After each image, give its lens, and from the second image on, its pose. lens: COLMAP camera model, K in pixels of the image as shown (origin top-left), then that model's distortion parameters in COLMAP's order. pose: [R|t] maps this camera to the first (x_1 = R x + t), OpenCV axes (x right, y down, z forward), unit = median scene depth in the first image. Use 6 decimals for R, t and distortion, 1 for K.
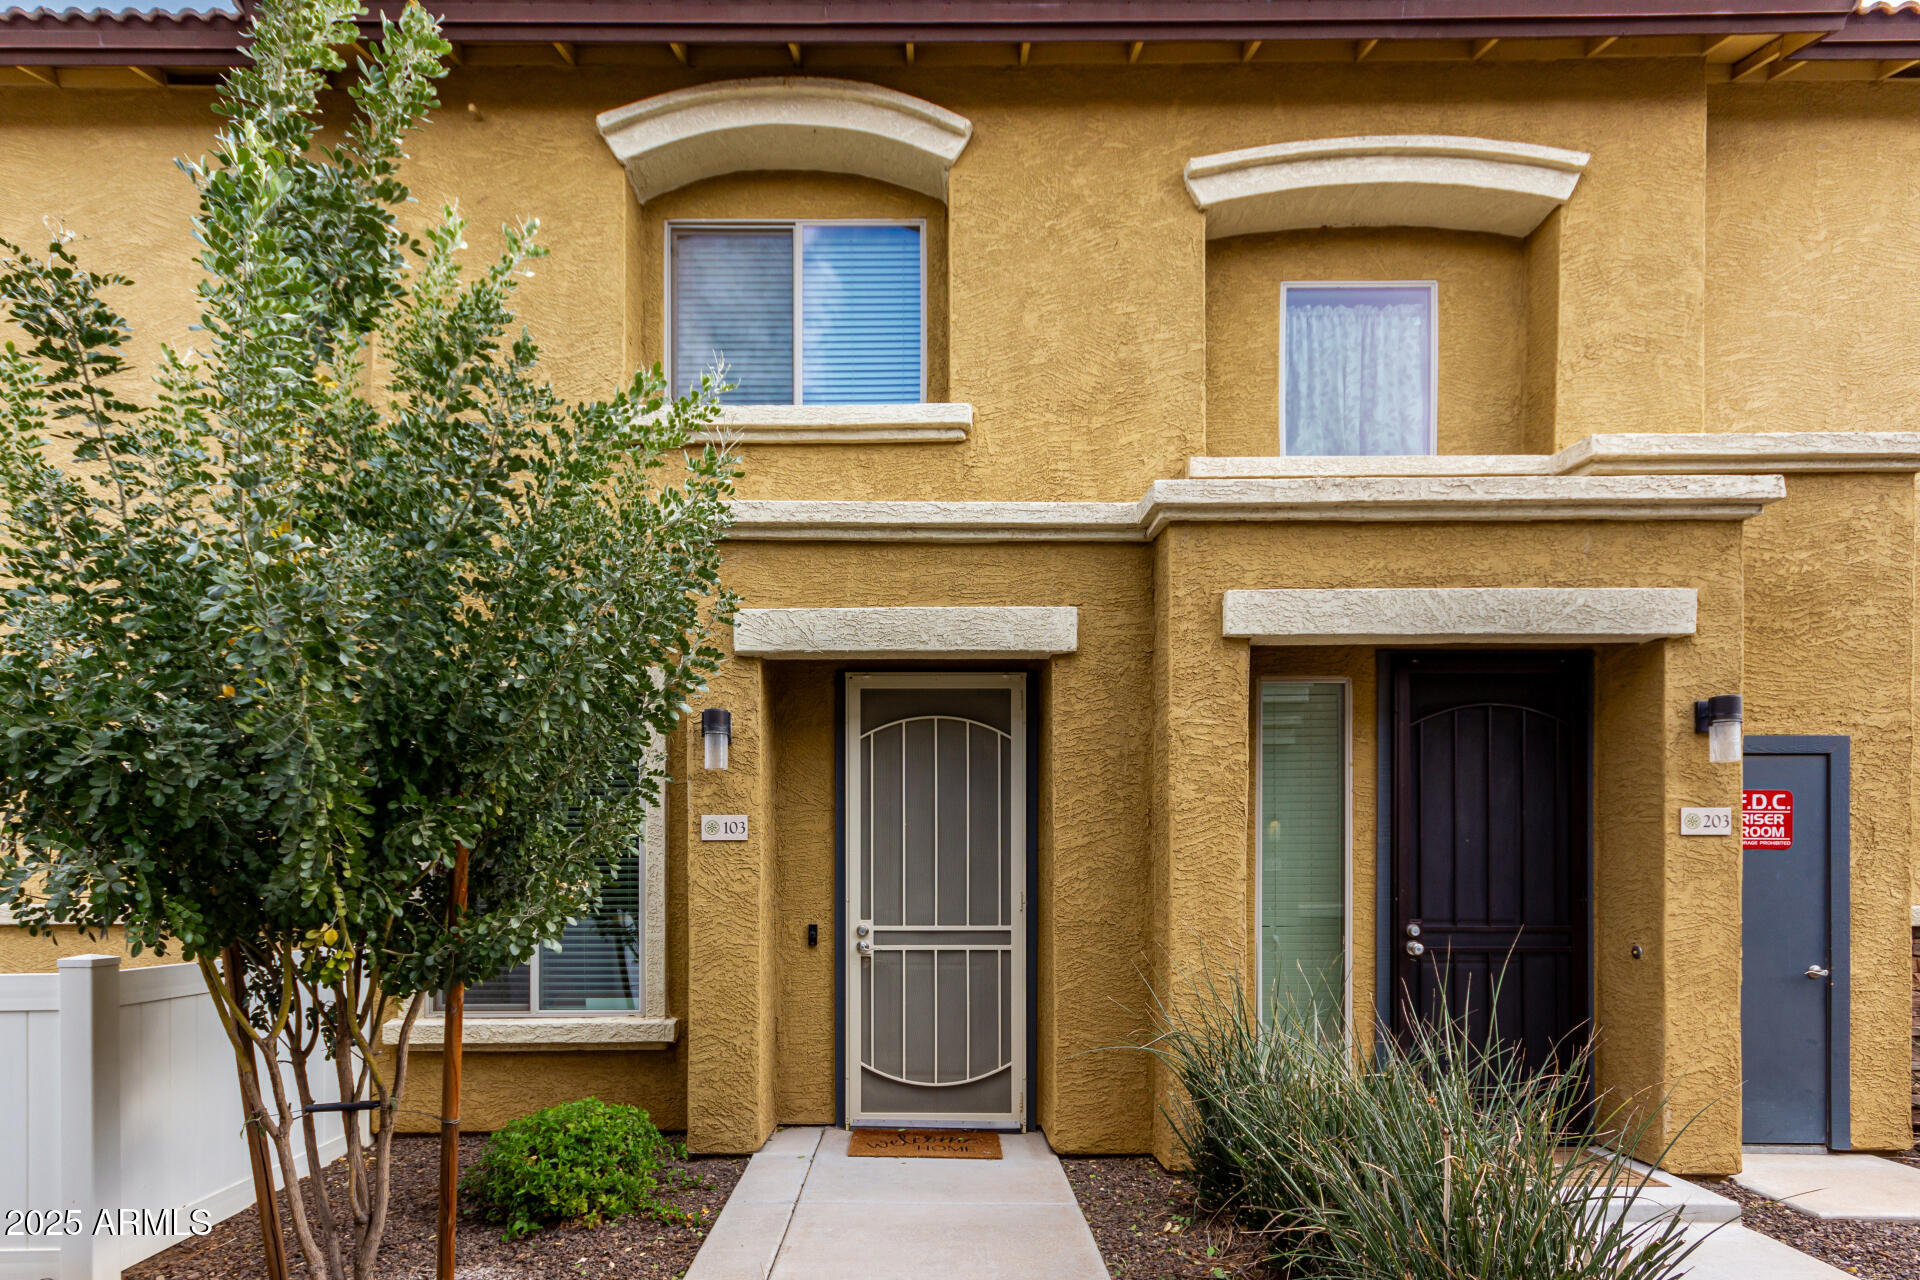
lens RADIAL K [[902.9, 0, 982.5], [0, 902.9, 635.0], [0, 0, 1]] dist [0.010558, 0.001027]
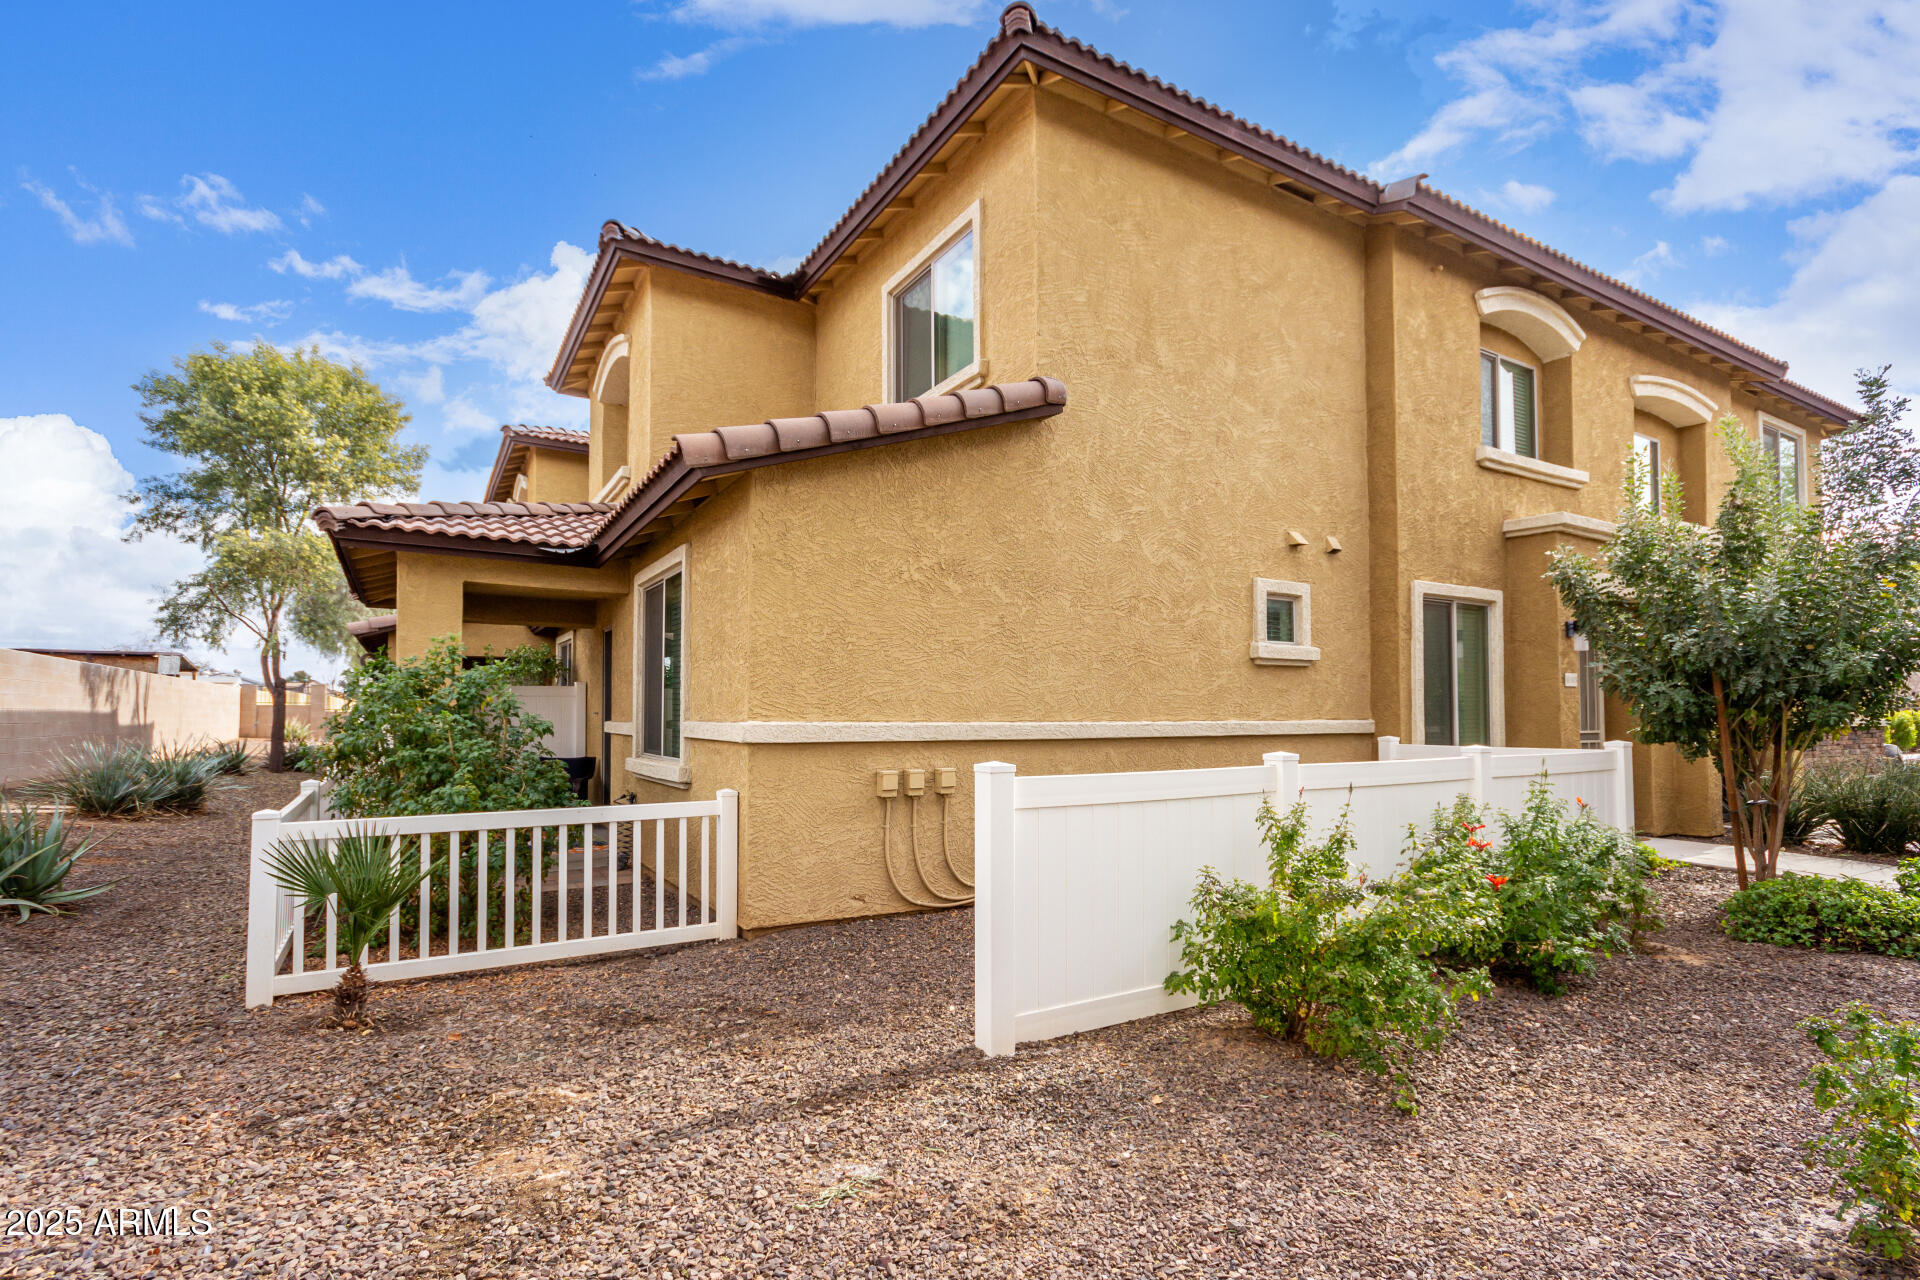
lens RADIAL K [[902.9, 0, 982.5], [0, 902.9, 635.0], [0, 0, 1]] dist [0.010558, 0.001027]
pose [[0.825530, 0.023547, 0.563866, -2.279707], [-0.007413, 0.999495, -0.030886, 0.189594], [-0.564309, 0.021317, 0.825288, 0.078860]]
